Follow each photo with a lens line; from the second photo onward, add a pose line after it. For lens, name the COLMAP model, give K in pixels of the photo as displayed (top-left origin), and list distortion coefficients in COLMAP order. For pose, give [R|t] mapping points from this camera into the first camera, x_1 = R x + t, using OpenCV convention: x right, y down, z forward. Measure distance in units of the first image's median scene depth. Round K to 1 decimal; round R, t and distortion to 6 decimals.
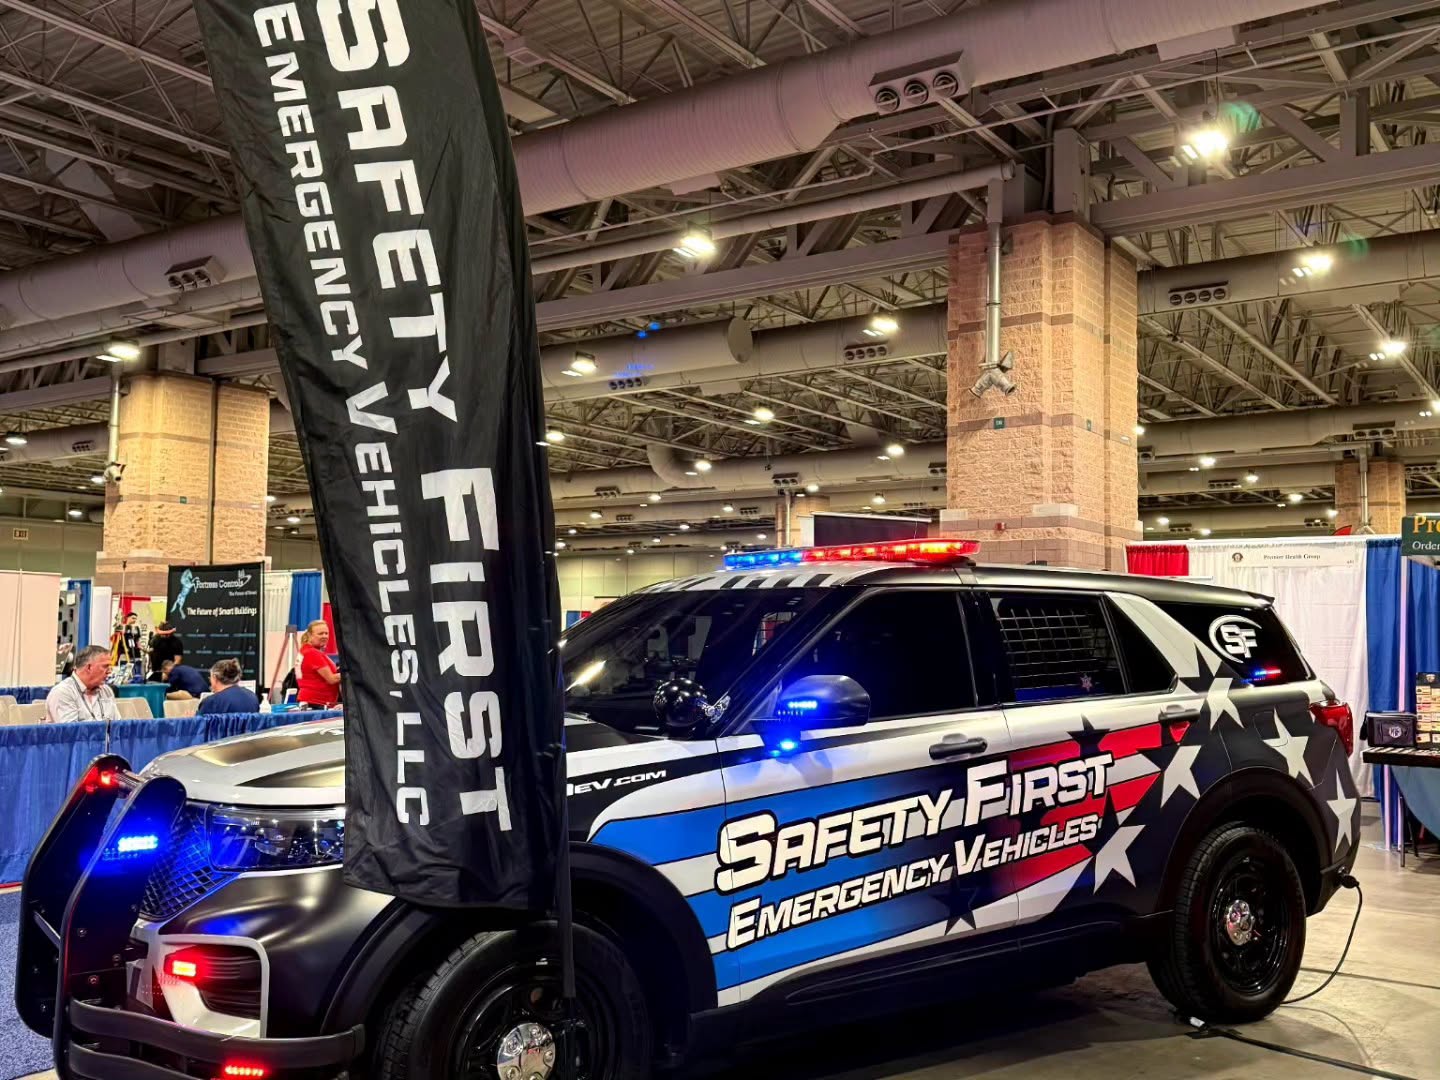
lens RADIAL K [[1352.6, 0, 717.9], [0, 1352.6, 535.8], [0, 0, 1]] dist [0.072169, -0.005794]
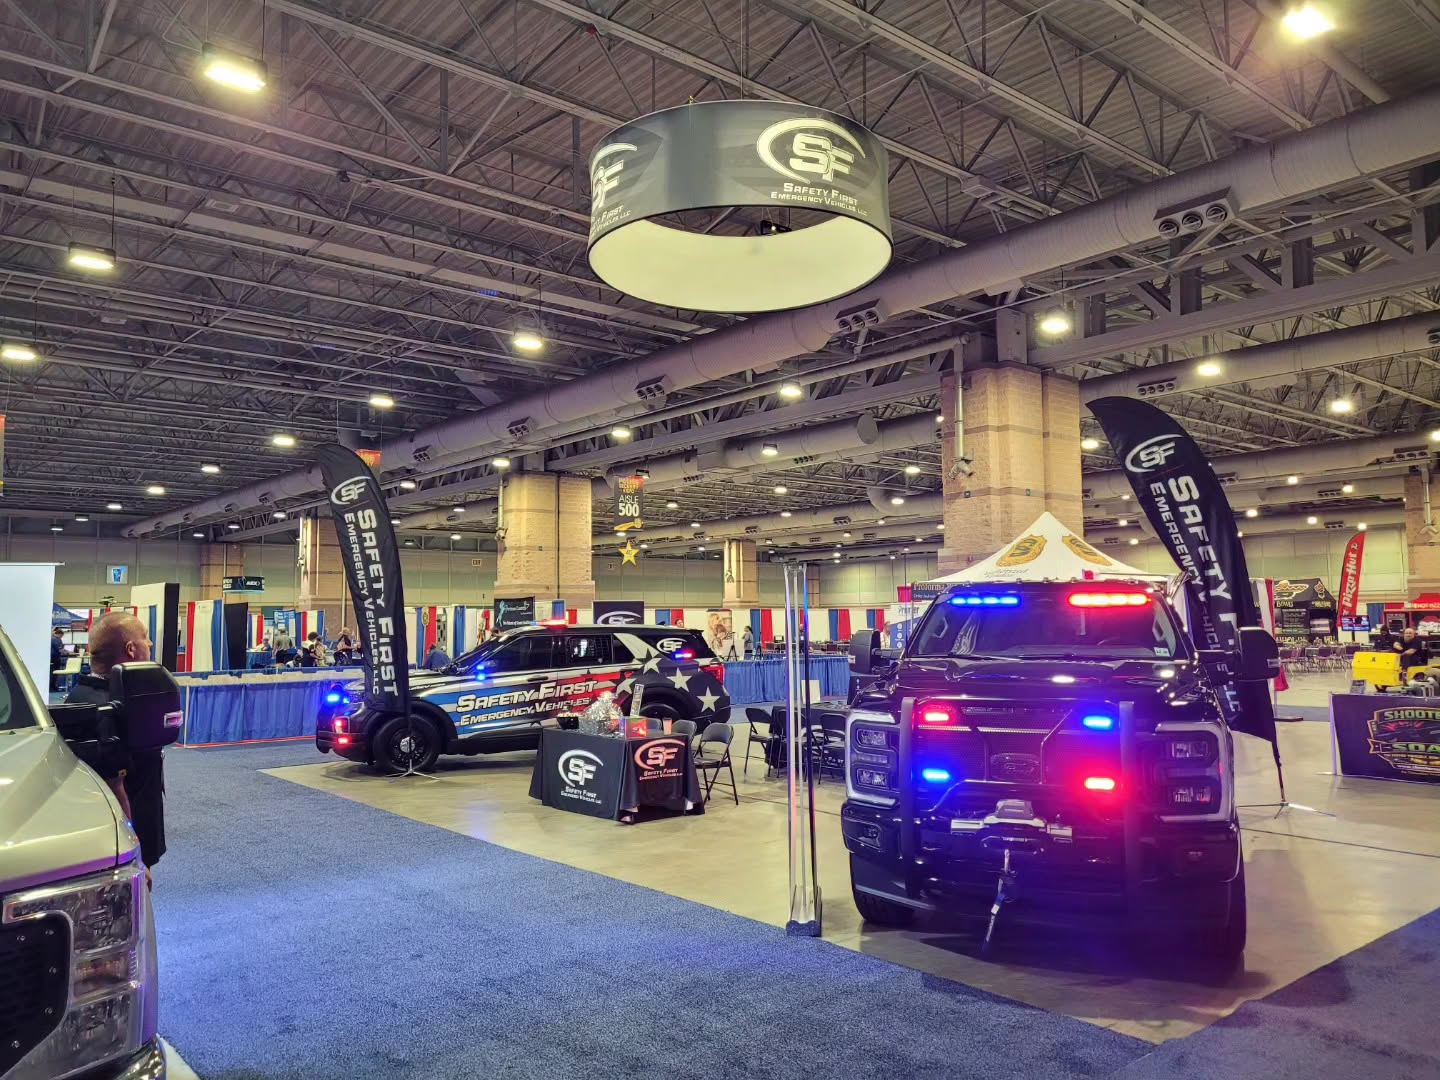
lens RADIAL K [[1071.5, 0, 720.0], [0, 1071.5, 540.0], [0, 0, 1]] dist [0.051108, -0.009780]
pose [[0.963857, -0.040309, -0.263353, 0.259943], [0.040279, 0.999173, -0.005515, -0.034016], [0.263358, -0.005292, 0.964684, -0.308900]]
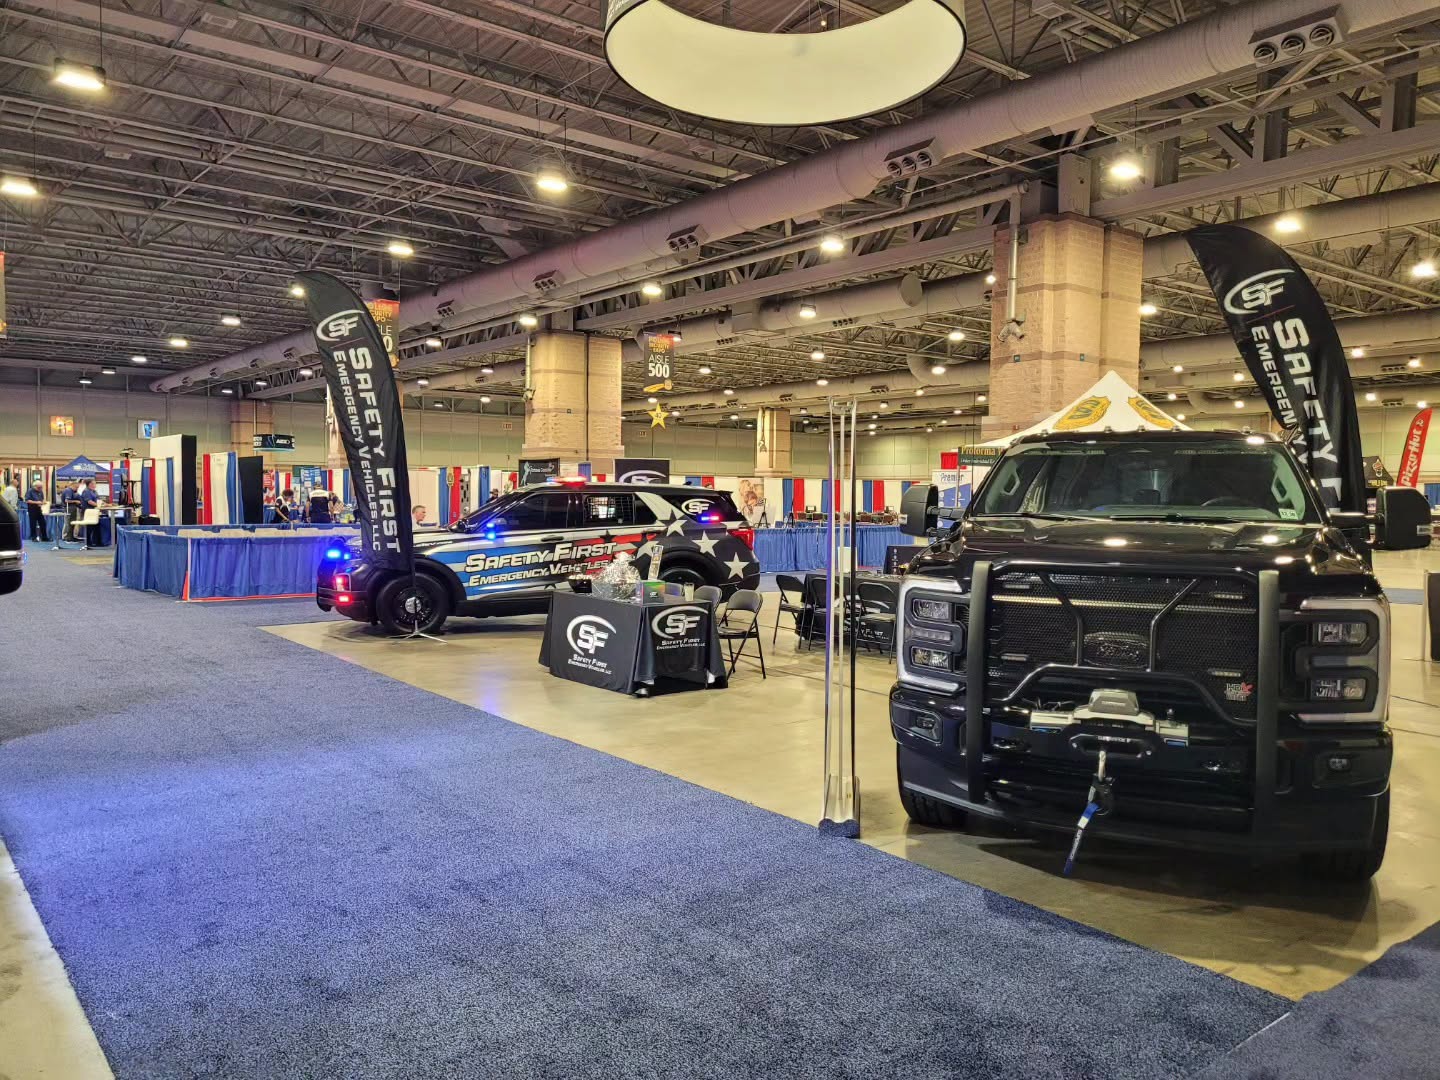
lens RADIAL K [[1073.6, 0, 724.2], [0, 1073.6, 535.5], [0, 0, 1]] dist [0.064621, -0.054602]
pose [[0.956924, 0.011619, -0.290106, 0.248738], [0.021144, 0.993757, 0.109544, -0.025880], [0.289568, -0.110959, 0.950704, -0.266452]]
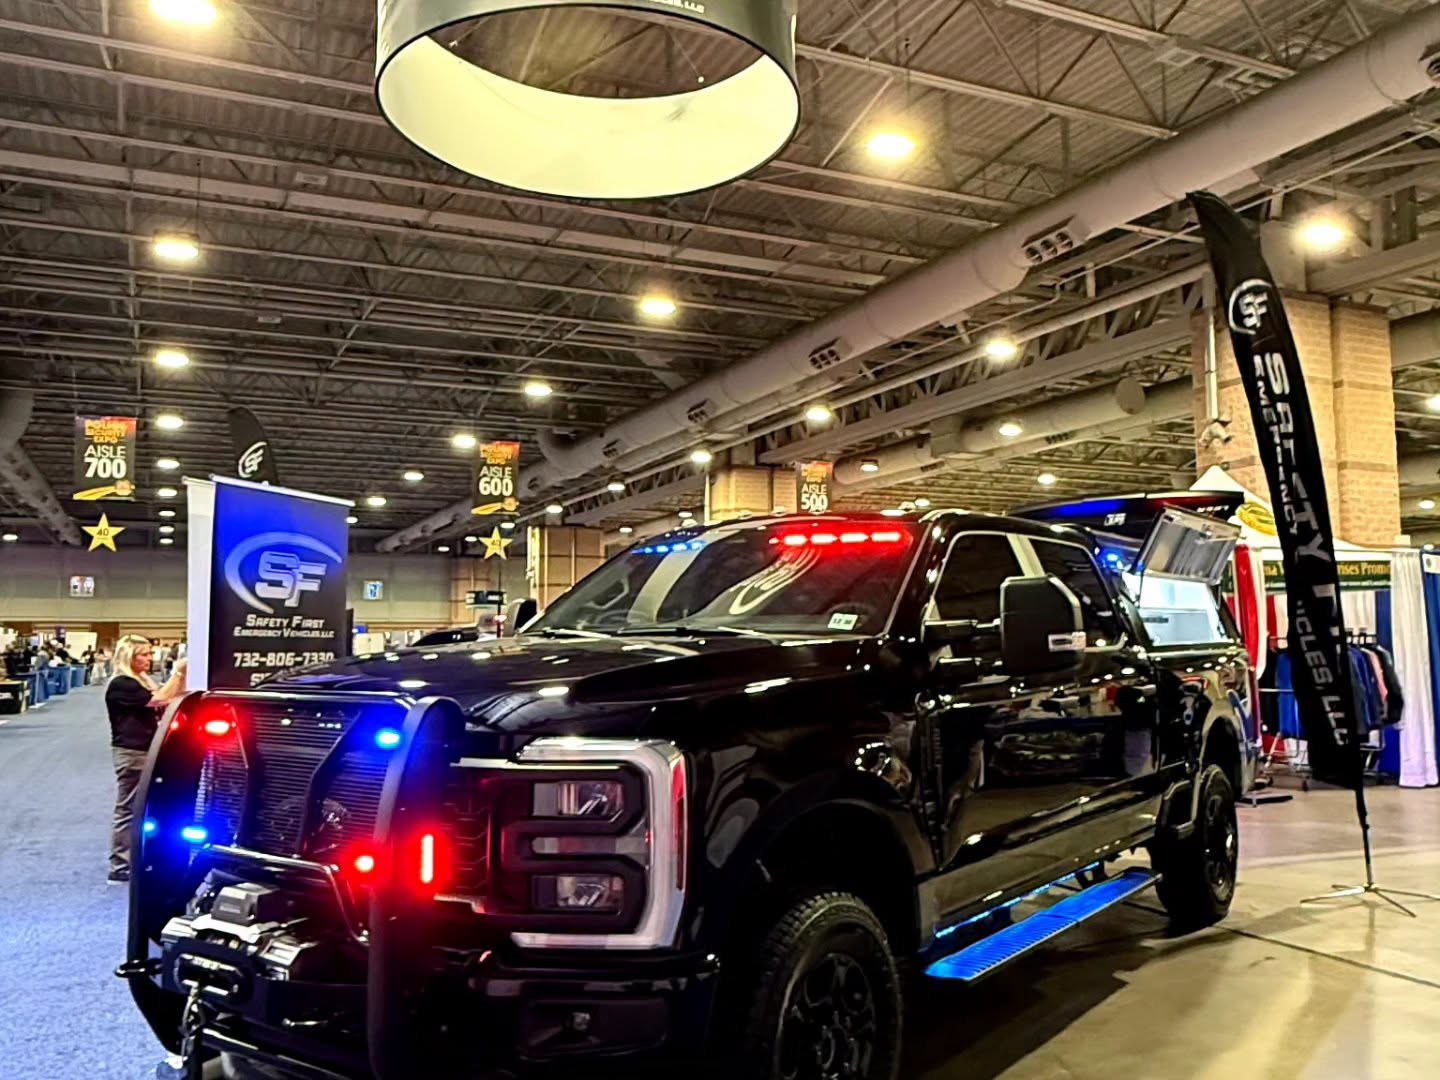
lens RADIAL K [[1197.8, 0, 717.2], [0, 1197.8, 536.2], [0, 0, 1]] dist [-0.004735, 0.008738]
pose [[0.860880, -0.063370, -0.504847, 0.358015], [0.055350, 0.997989, -0.030887, -0.011447], [0.505789, -0.001353, 0.862656, -0.174327]]
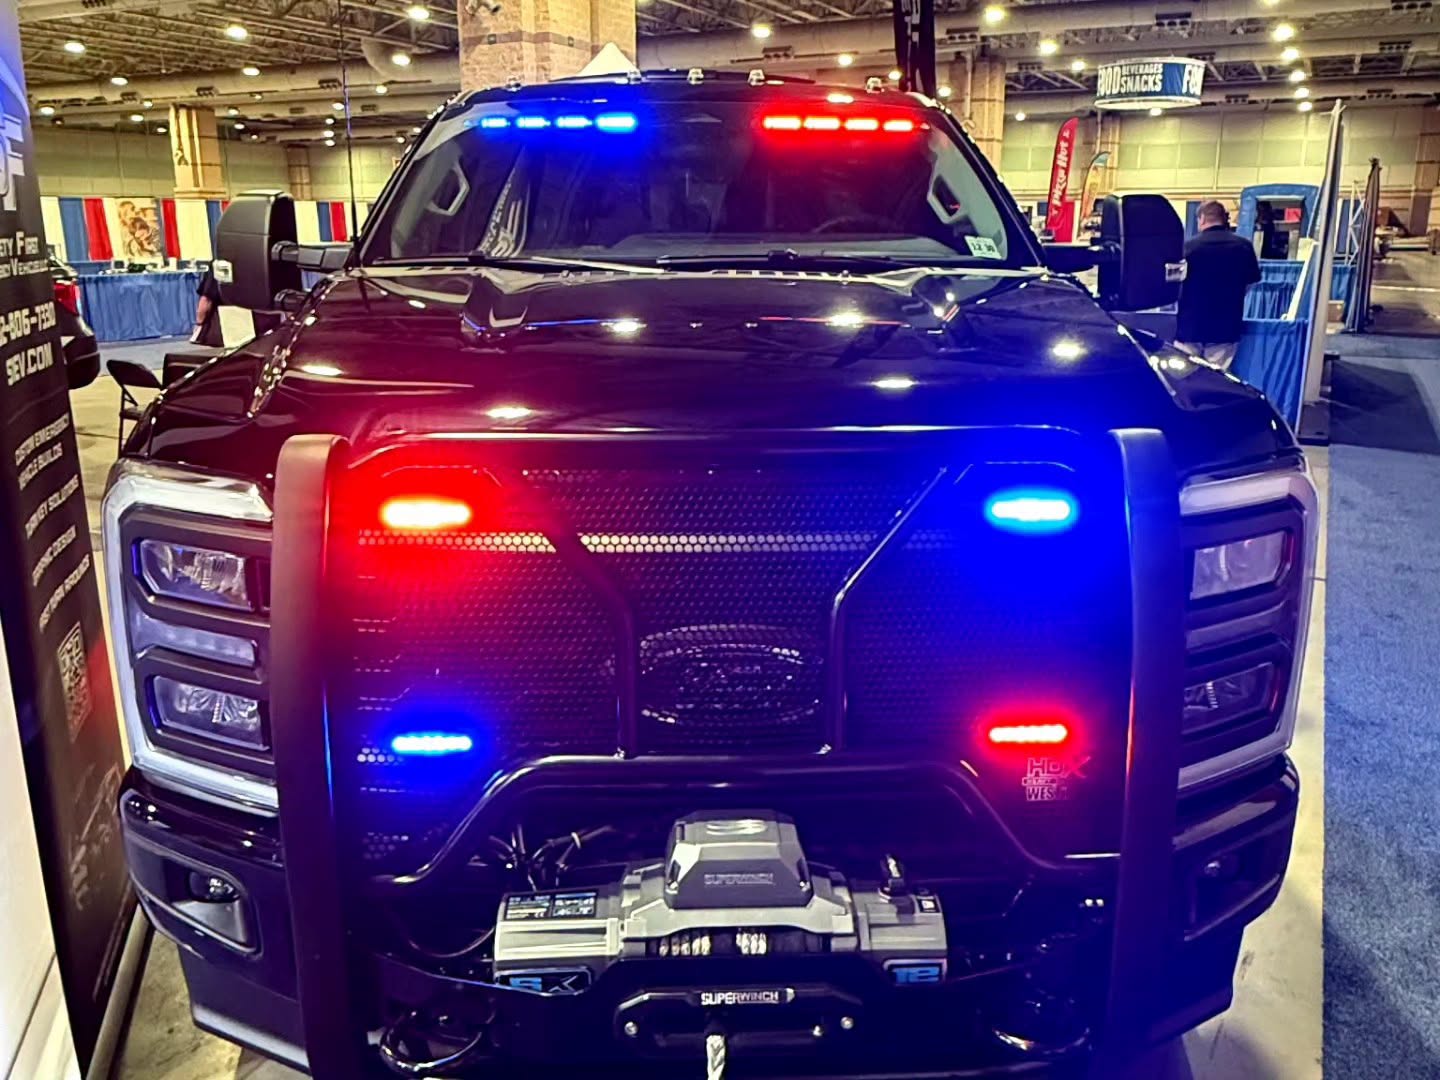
lens RADIAL K [[1197.8, 0, 717.2], [0, 1197.8, 536.2], [0, 0, 1]] dist [-0.004735, 0.008738]
pose [[0.990629, -0.045104, 0.128920, 0.250068], [0.000295, 0.944605, 0.328210, -0.016223], [-0.136582, -0.325096, 0.935766, -0.146861]]
